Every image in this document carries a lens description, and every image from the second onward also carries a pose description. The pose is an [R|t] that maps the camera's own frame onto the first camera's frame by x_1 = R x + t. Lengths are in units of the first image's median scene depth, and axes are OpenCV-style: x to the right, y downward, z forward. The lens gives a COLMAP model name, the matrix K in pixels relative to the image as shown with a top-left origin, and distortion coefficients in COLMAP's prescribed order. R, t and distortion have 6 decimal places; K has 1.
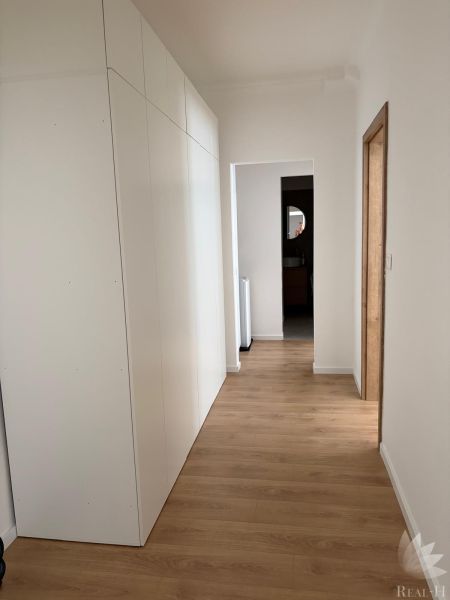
lens RADIAL K [[452.2, 0, 225.0], [0, 452.2, 300.0], [0, 0, 1]] dist [0.007634, 0.002392]
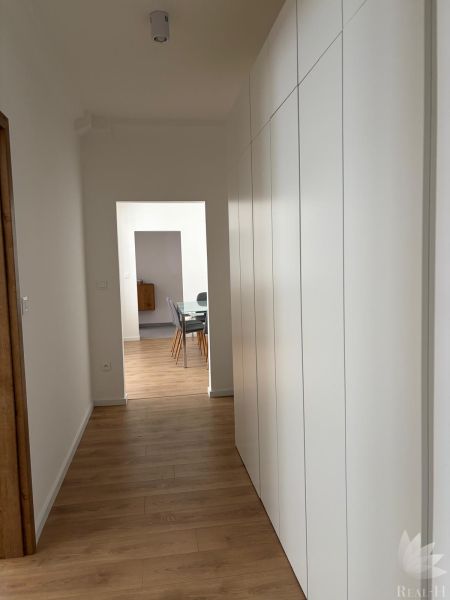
lens RADIAL K [[452.2, 0, 225.0], [0, 452.2, 300.0], [0, 0, 1]] dist [0.007634, 0.002392]
pose [[-0.946762, 0.089549, -0.309228, 0.229215], [0.016099, 0.972502, 0.232336, -0.261749], [0.321531, 0.214988, -0.922170, 1.711713]]
